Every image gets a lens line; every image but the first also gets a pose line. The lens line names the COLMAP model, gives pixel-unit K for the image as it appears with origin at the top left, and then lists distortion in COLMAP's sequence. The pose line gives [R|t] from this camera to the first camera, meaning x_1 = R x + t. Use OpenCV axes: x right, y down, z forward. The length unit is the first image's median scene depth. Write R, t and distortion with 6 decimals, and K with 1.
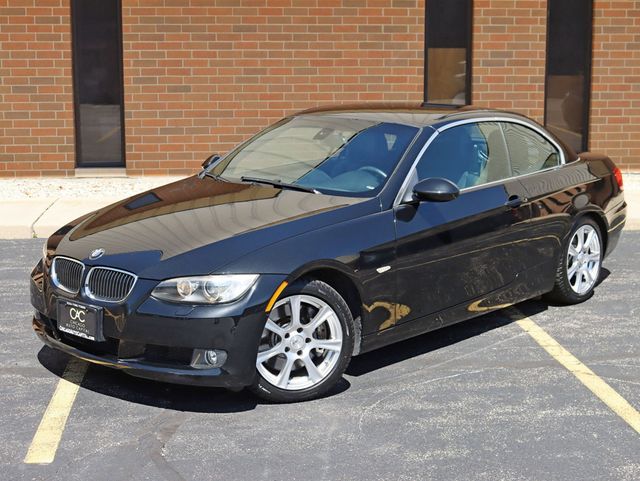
lens RADIAL K [[1032.6, 0, 330.1], [0, 1032.6, 241.5], [0, 0, 1]] dist [-0.031868, -0.115801]
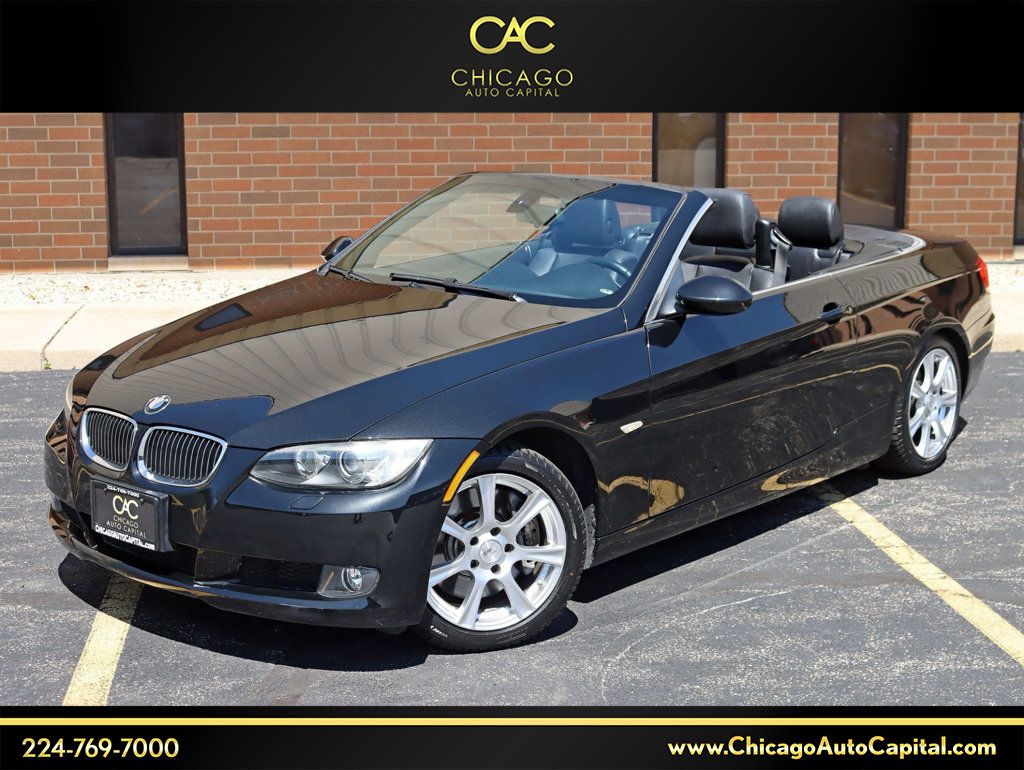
lens RADIAL K [[1547.1, 0, 512.0], [0, 1547.1, 385.0], [0, 0, 1]] dist [-0.066209, 0.045890]
pose [[0.999843, -0.003654, 0.017345, -0.029580], [0.003404, 0.999891, 0.014382, -0.009601], [-0.017395, -0.014321, 0.999746, 0.083979]]
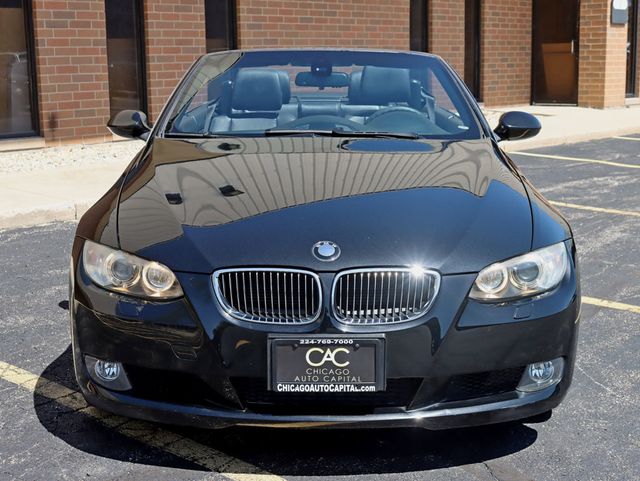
lens RADIAL K [[944.9, 0, 320.0], [0, 944.9, 240.5], [0, 0, 1]] dist [-0.158487, 0.618776]
pose [[0.760458, -0.136289, 0.634925, -0.475999], [0.120118, 0.990378, 0.068722, -0.026818], [-0.638182, 0.024005, 0.769512, 0.476963]]
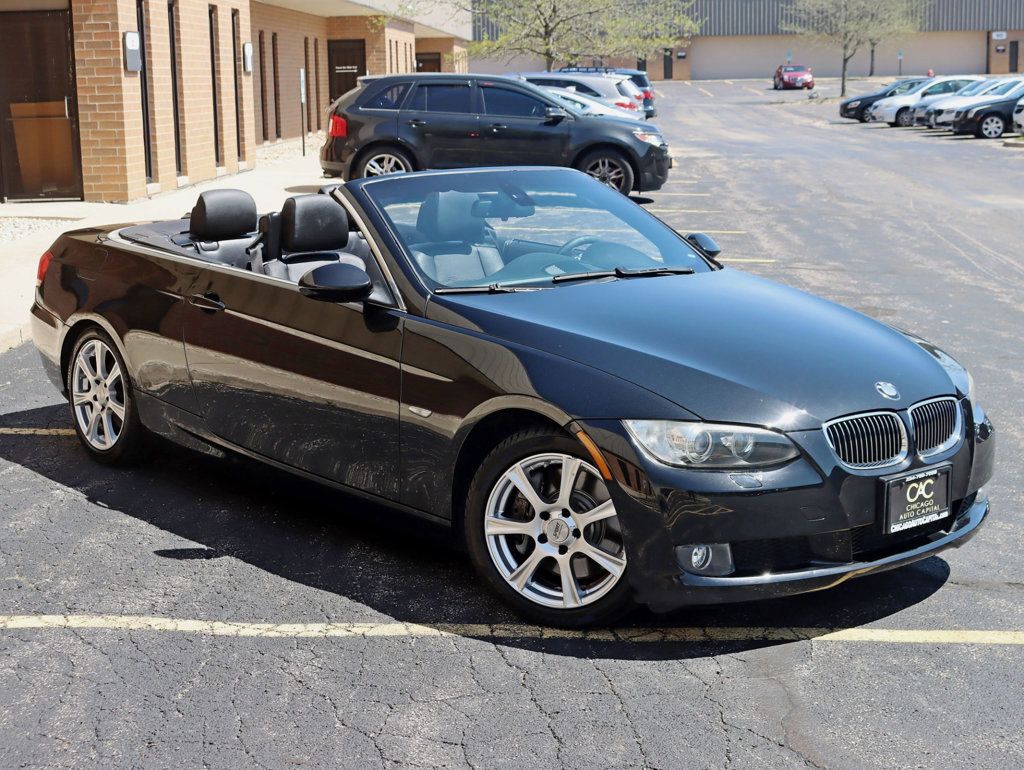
lens RADIAL K [[1588.5, 0, 511.8], [0, 1588.5, 398.9], [0, 0, 1]] dist [-0.029723, -0.092845]
pose [[0.182929, -0.196612, 0.963266, -0.967425], [0.179290, 0.970039, 0.163946, -0.146456], [-0.966640, 0.142714, 0.212698, 0.837540]]
